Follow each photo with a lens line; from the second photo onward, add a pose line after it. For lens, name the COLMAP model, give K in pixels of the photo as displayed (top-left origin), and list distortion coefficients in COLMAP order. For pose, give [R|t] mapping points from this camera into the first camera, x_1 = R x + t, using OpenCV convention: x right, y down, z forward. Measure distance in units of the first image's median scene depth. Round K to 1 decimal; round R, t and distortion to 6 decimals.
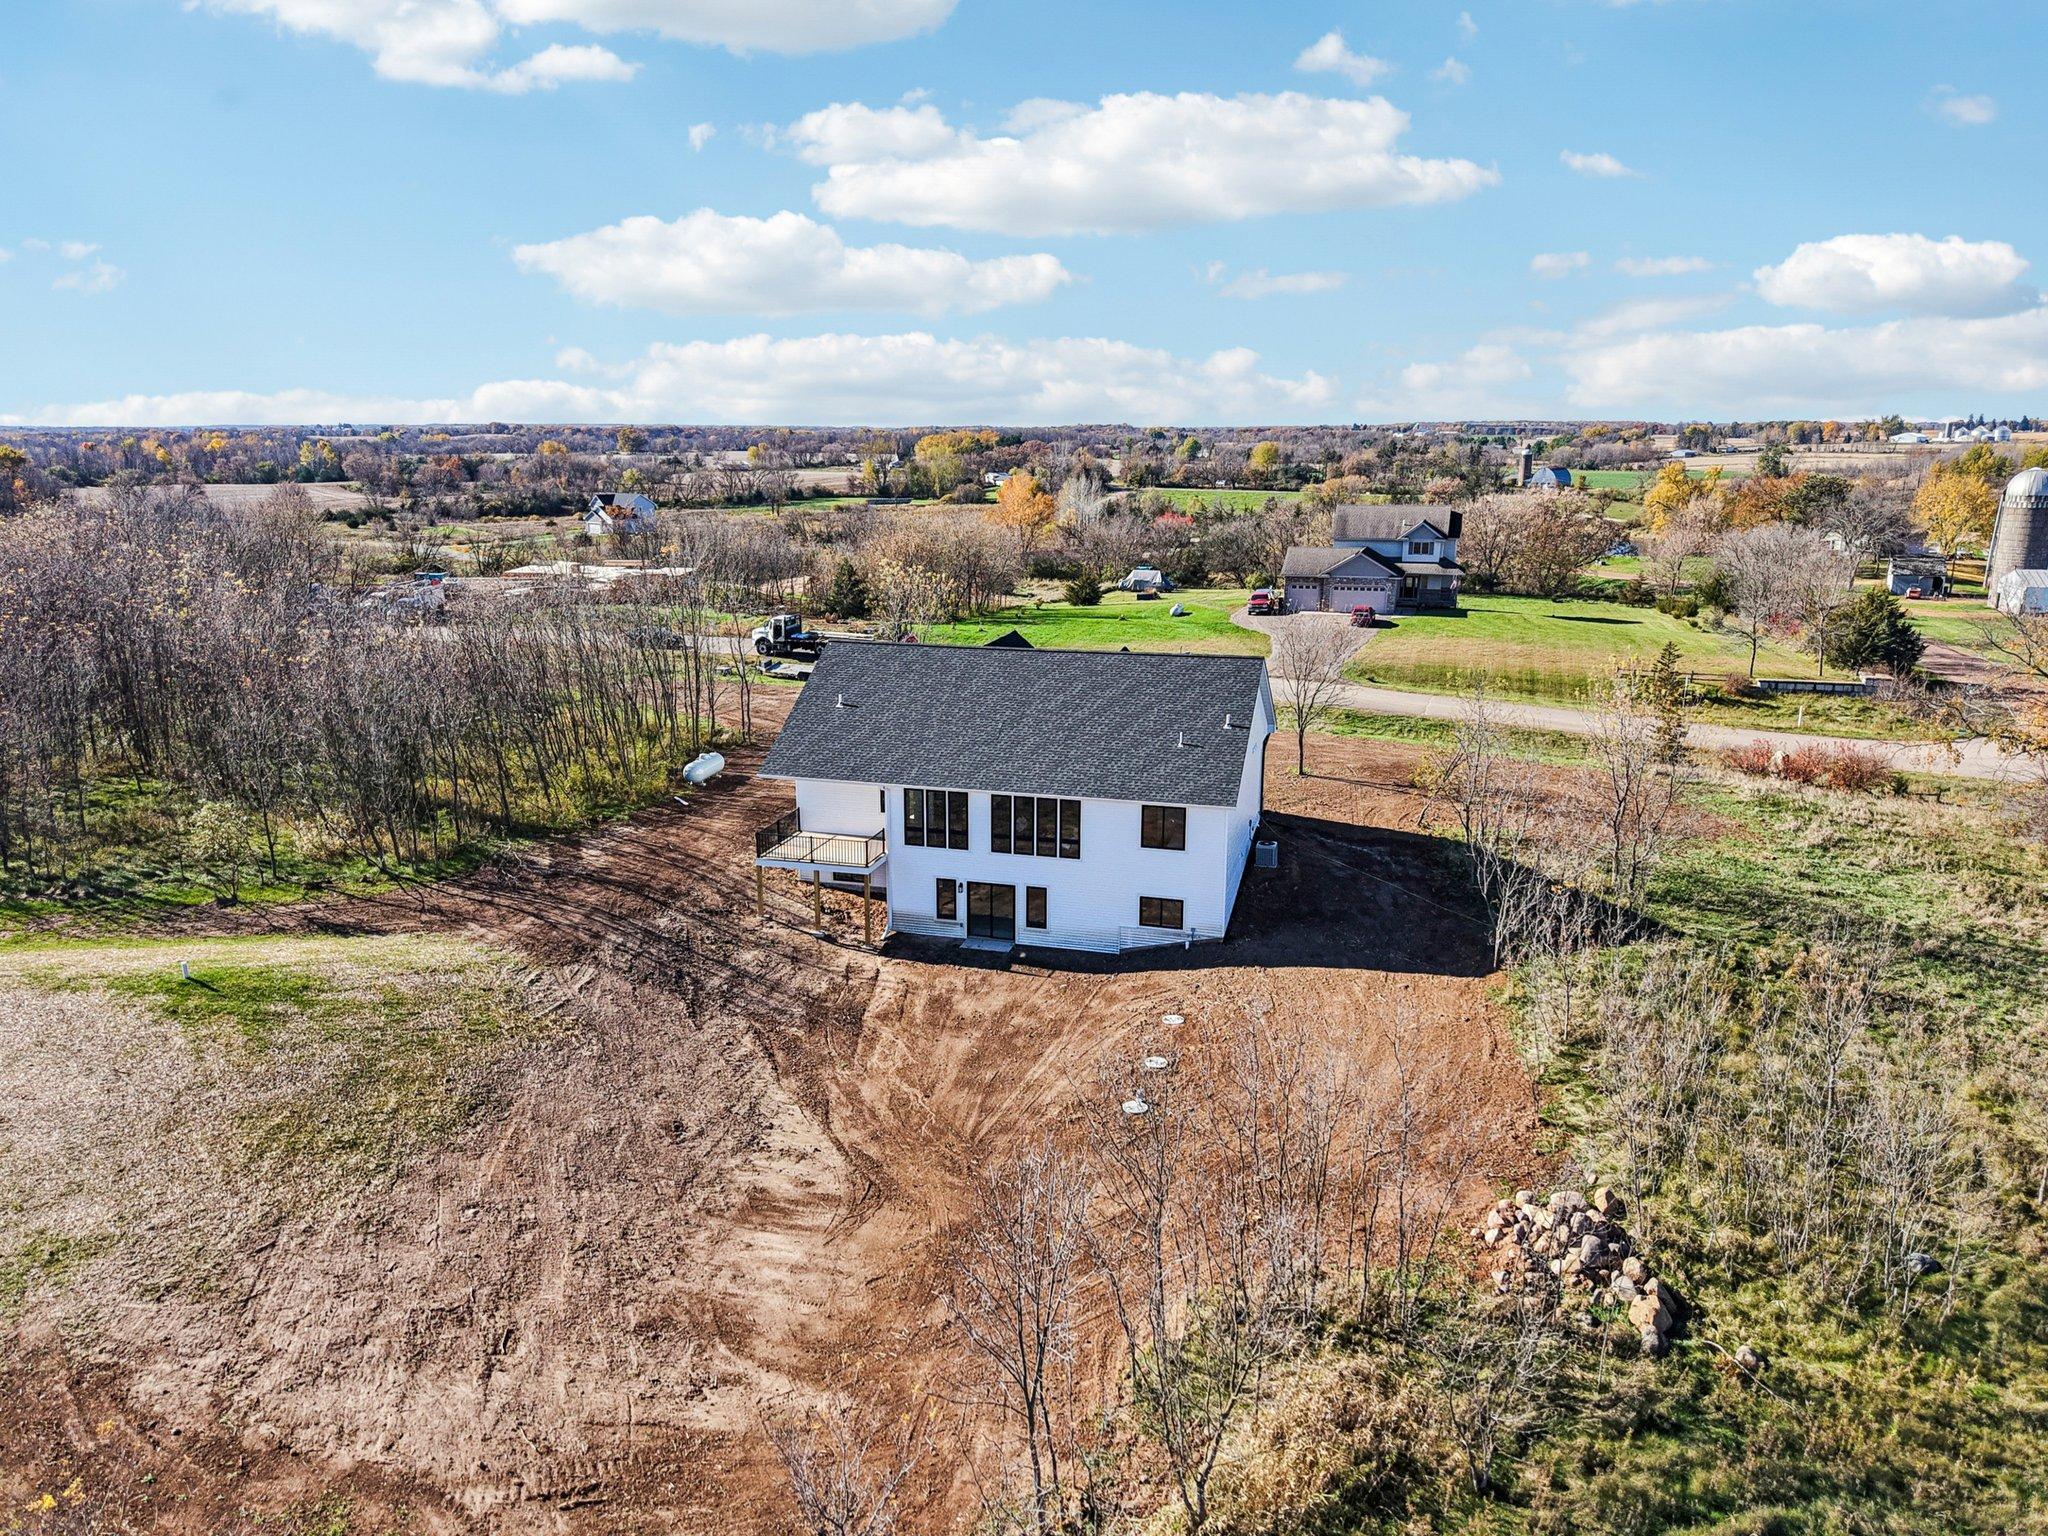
lens RADIAL K [[1341.5, 0, 991.1], [0, 1341.5, 761.8], [0, 0, 1]] dist [0.006559, -0.000275]
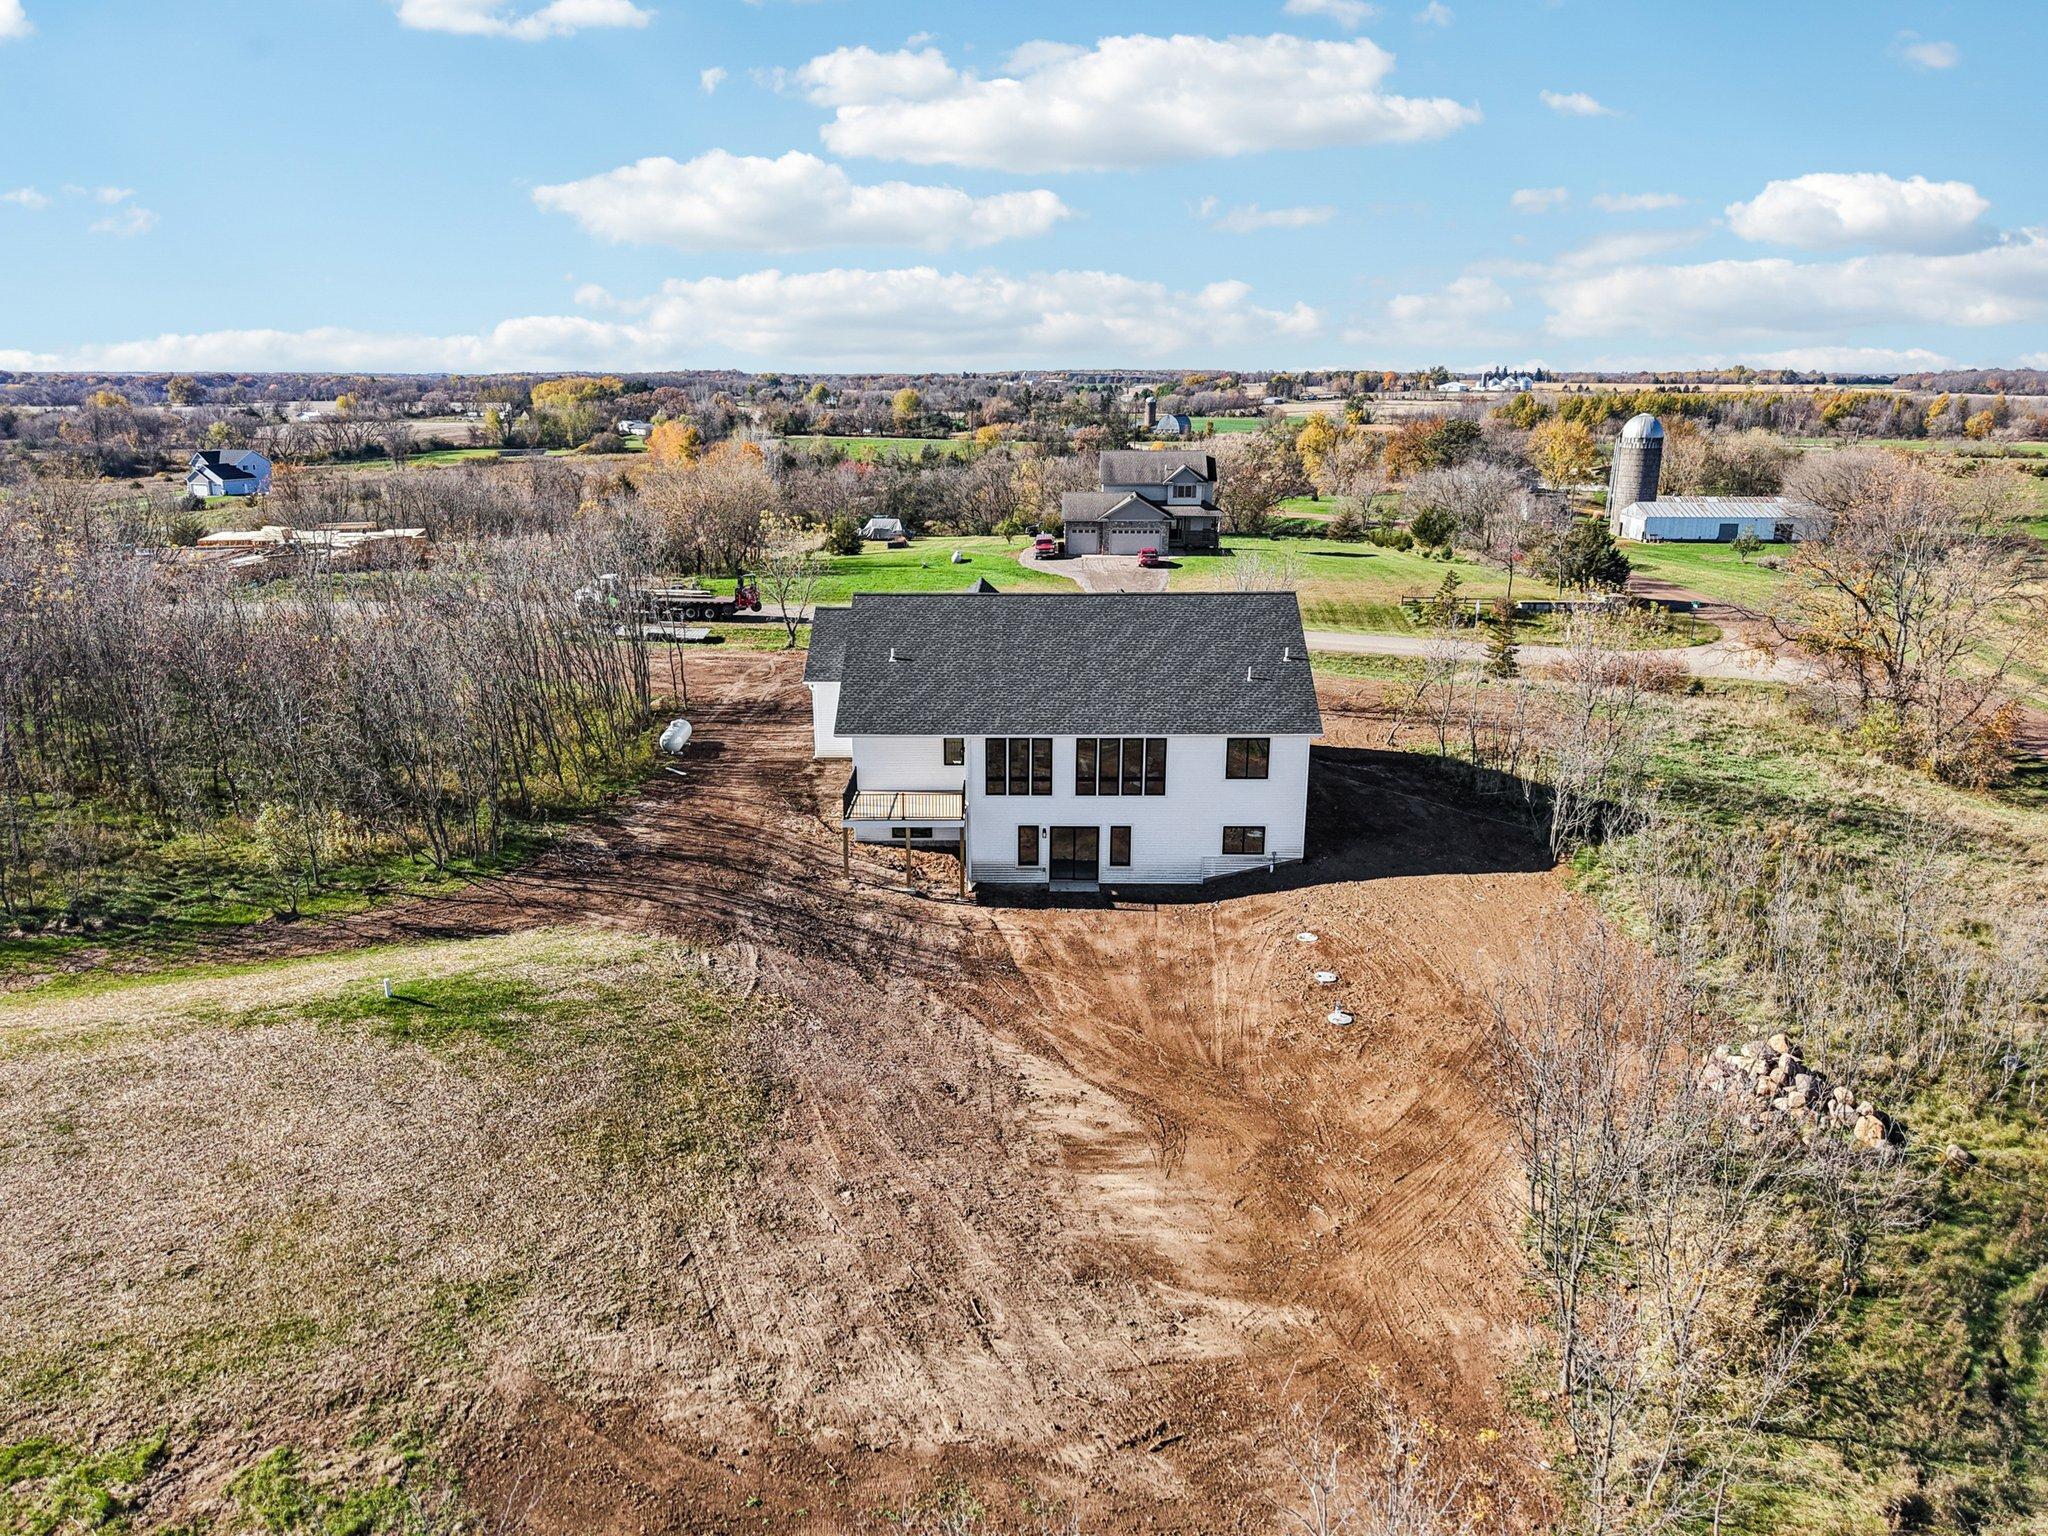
lens RADIAL K [[1341.5, 0, 991.1], [0, 1341.5, 761.8], [0, 0, 1]] dist [0.006559, -0.000275]
pose [[0.968041, -0.069618, 0.240935, -0.305816], [0.061030, 0.997212, 0.042933, -0.005930], [-0.243252, -0.026857, 0.969591, 0.030220]]
